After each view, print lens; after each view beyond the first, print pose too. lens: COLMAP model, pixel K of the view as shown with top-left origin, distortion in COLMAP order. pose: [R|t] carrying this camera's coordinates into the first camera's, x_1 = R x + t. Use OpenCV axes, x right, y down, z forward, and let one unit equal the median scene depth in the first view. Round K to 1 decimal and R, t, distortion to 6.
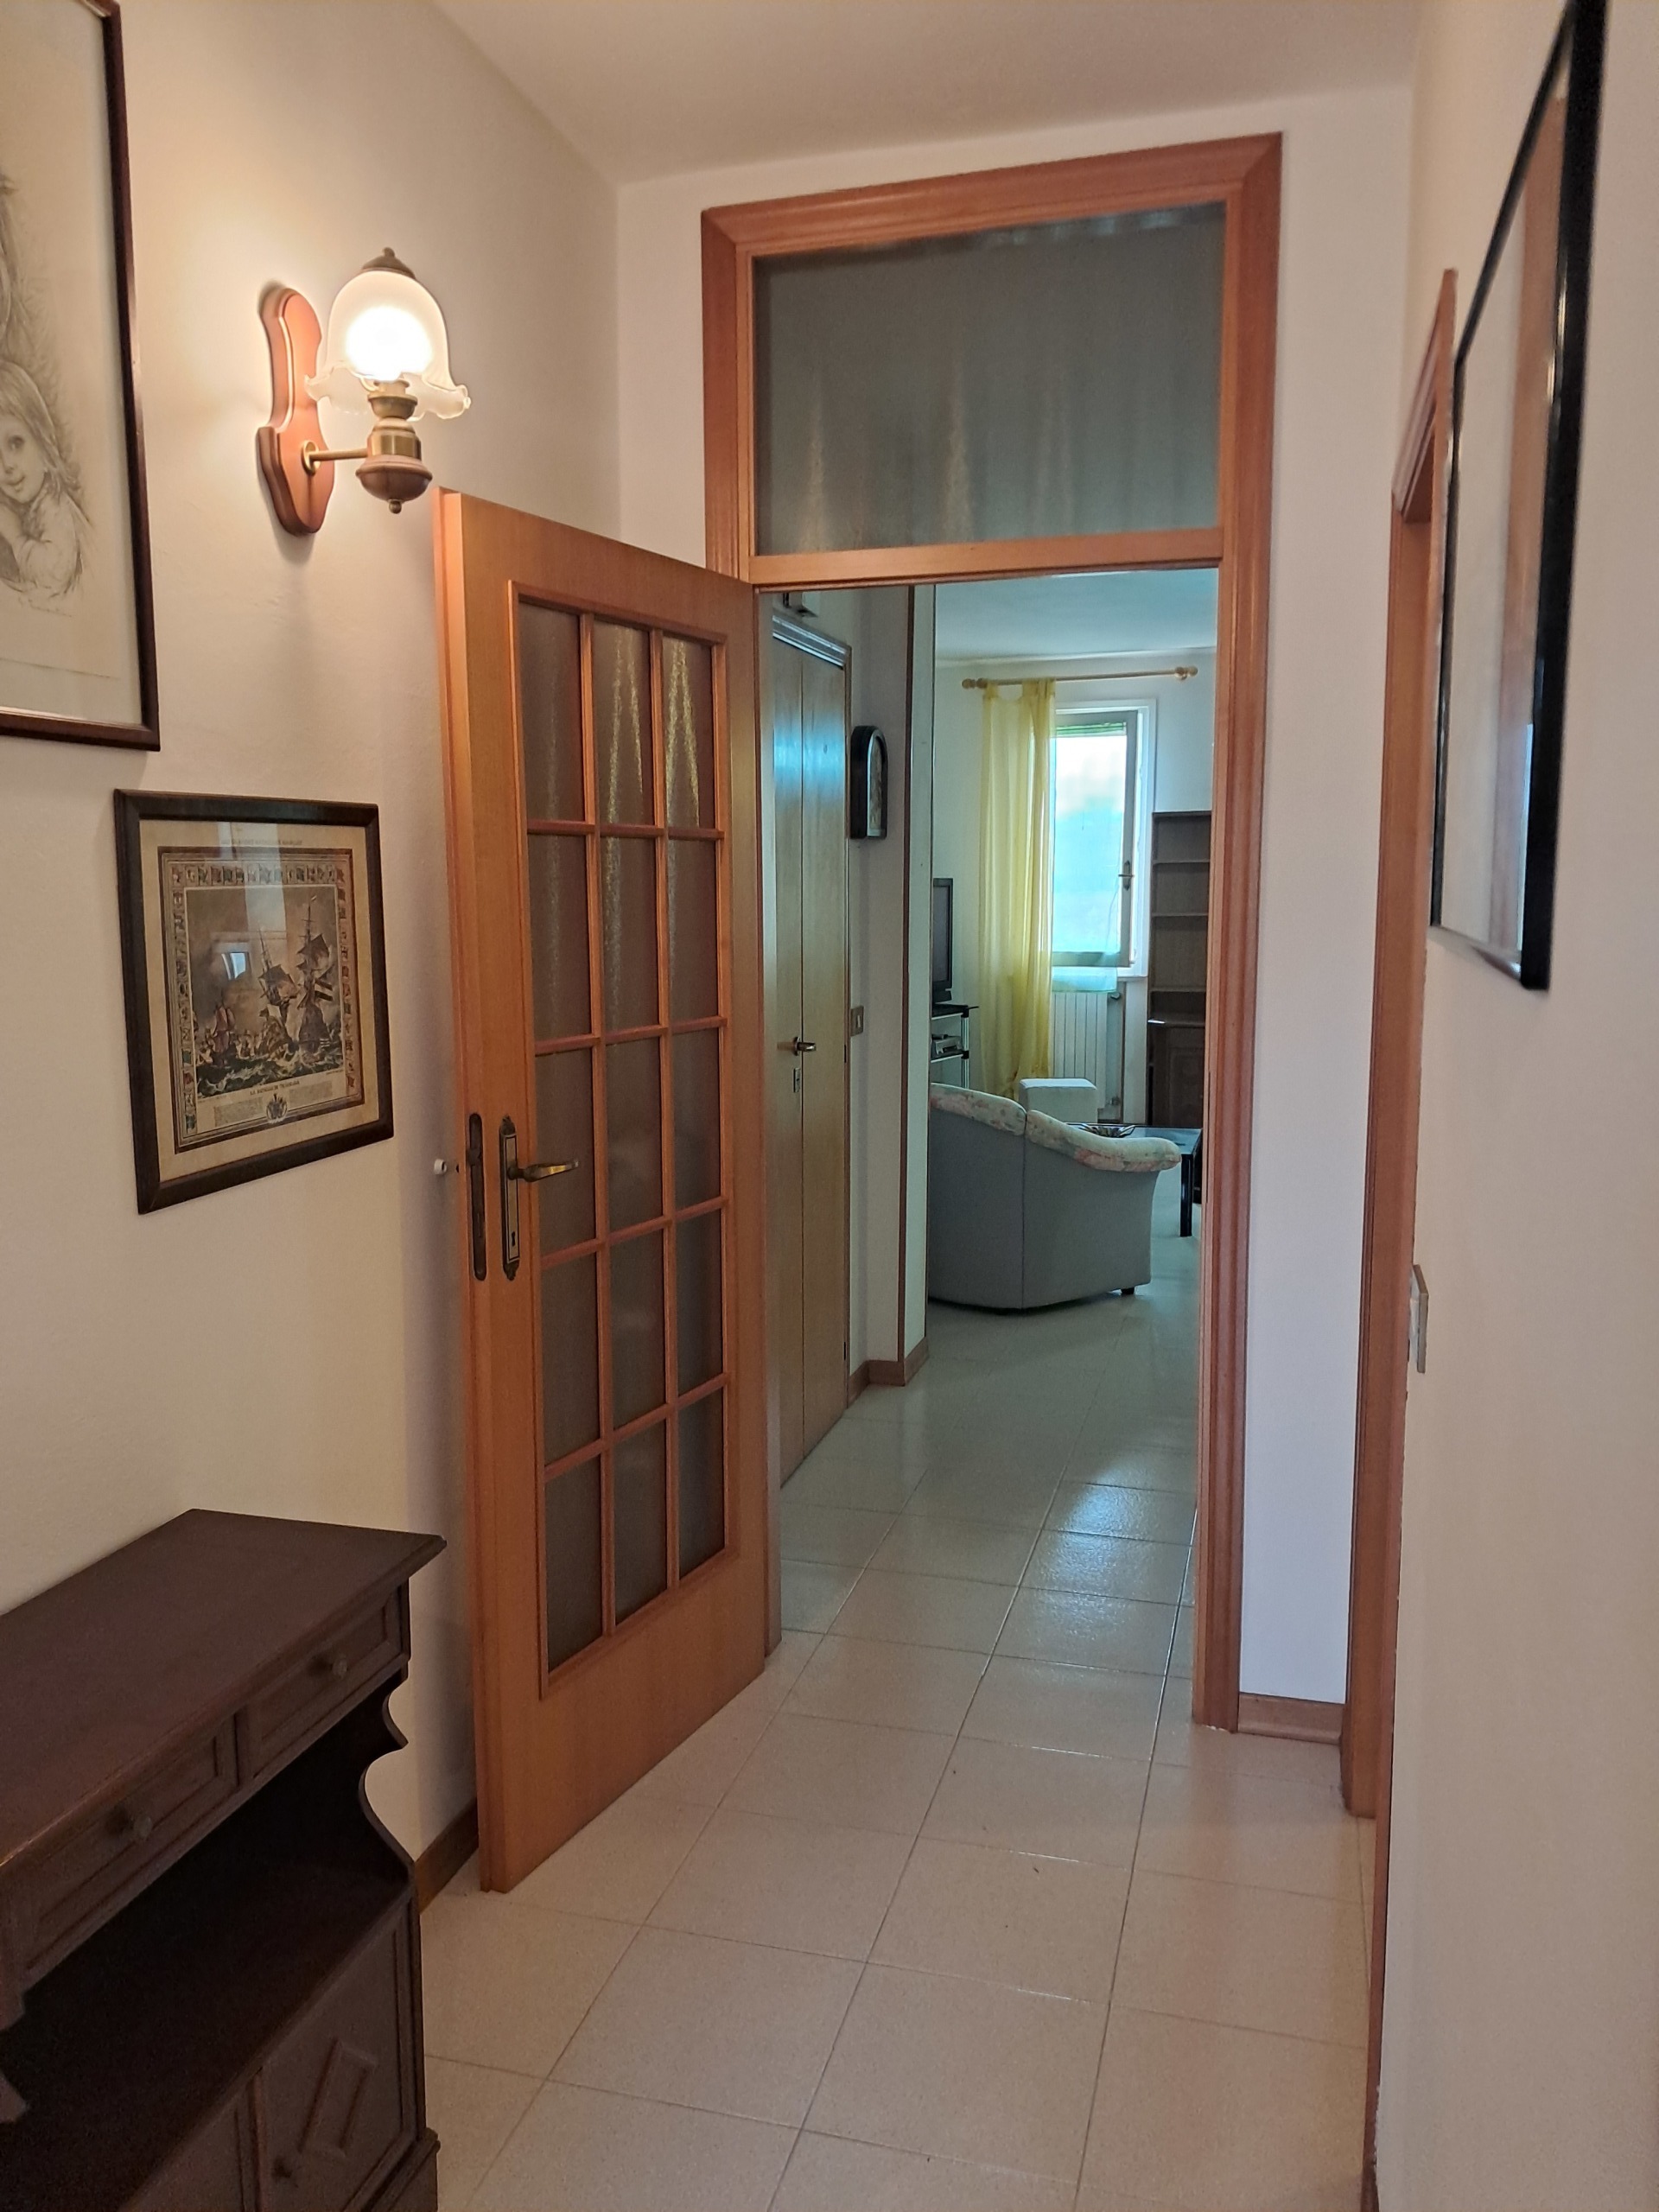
lens RADIAL K [[1753.0, 0, 829.5], [0, 1753.0, 1106.0], [0, 0, 1]] dist [0.058217, -0.007066]
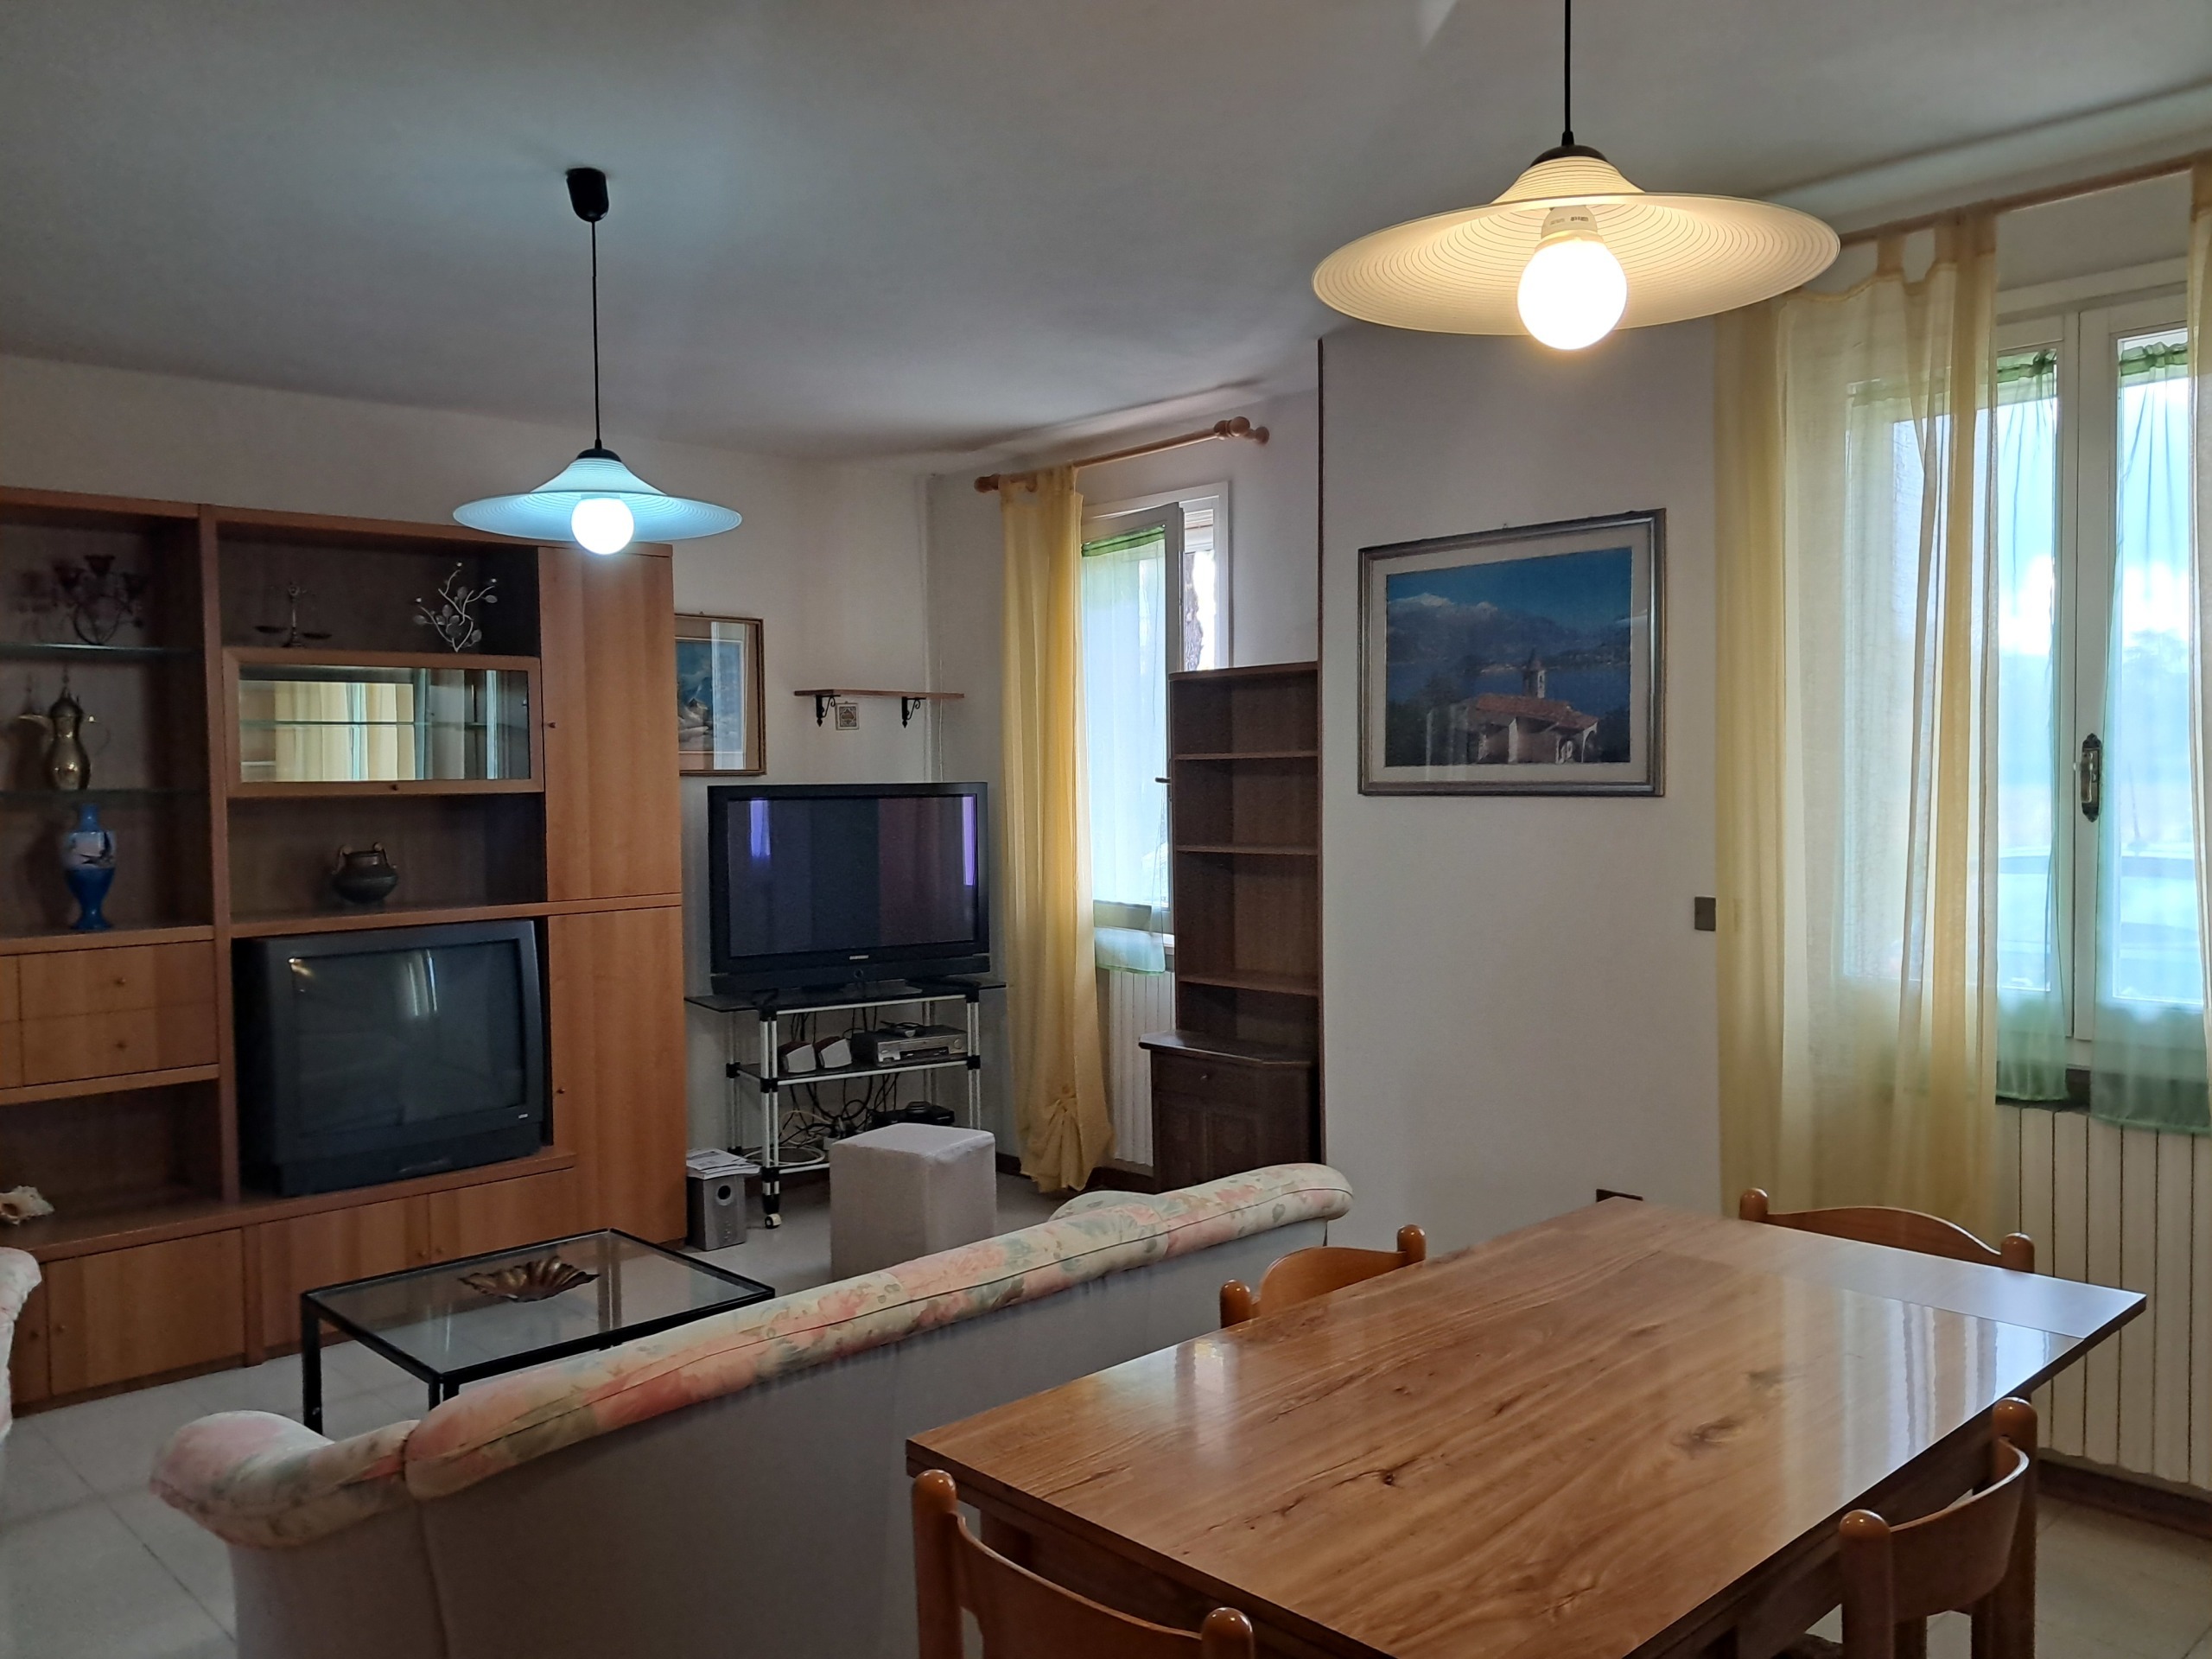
lens RADIAL K [[1753.0, 0, 1106.0], [0, 1753.0, 829.5], [0, 0, 1]] dist [0.058217, -0.007066]
pose [[0.857728, 0.019650, -0.513728, 0.505427], [-0.064461, 0.995494, -0.069546, -0.082025], [0.510047, 0.092767, 0.855129, 0.550487]]
